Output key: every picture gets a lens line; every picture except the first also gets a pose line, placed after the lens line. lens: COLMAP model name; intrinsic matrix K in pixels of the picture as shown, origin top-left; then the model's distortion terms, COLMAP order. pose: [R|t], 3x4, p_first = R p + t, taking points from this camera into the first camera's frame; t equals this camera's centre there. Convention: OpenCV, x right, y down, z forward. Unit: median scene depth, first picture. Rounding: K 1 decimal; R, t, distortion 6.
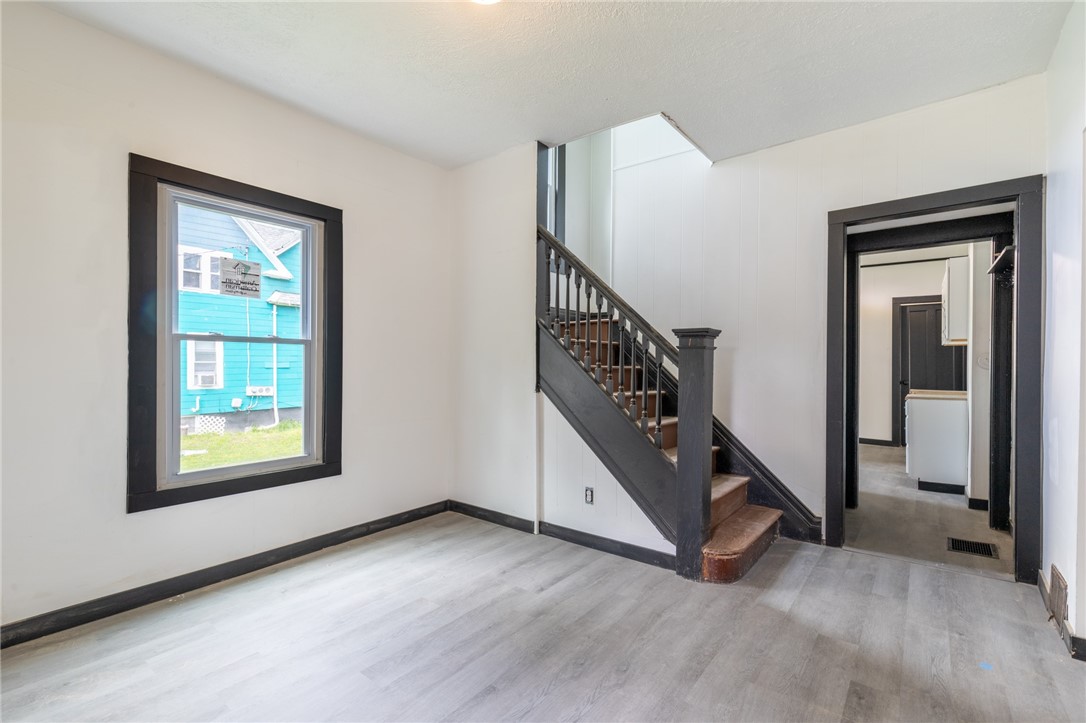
lens RADIAL K [[487.1, 0, 550.3], [0, 487.1, 360.2], [0, 0, 1]] dist [0.009853, -0.000300]
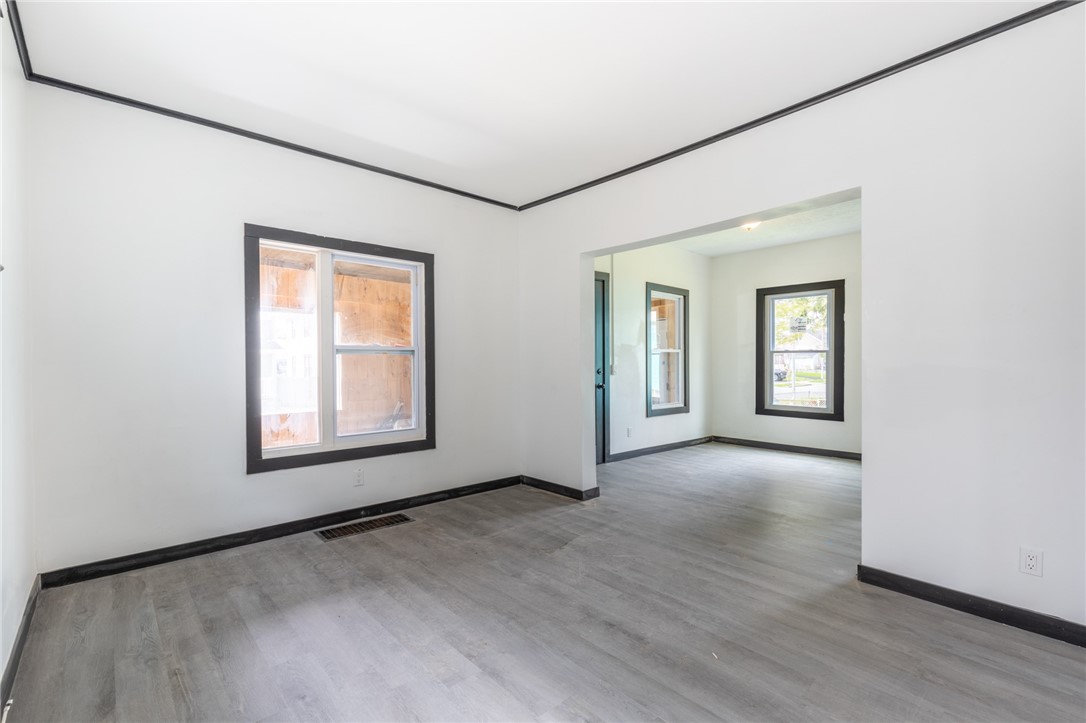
lens RADIAL K [[487.1, 0, 541.8], [0, 487.1, 365.3], [0, 0, 1]] dist [0.009853, -0.000300]
pose [[-0.179224, 0.002149, -0.983806, 1.941140], [0.010048, 0.999949, 0.000354, 0.008662], [0.983757, -0.009822, -0.179236, 0.249518]]
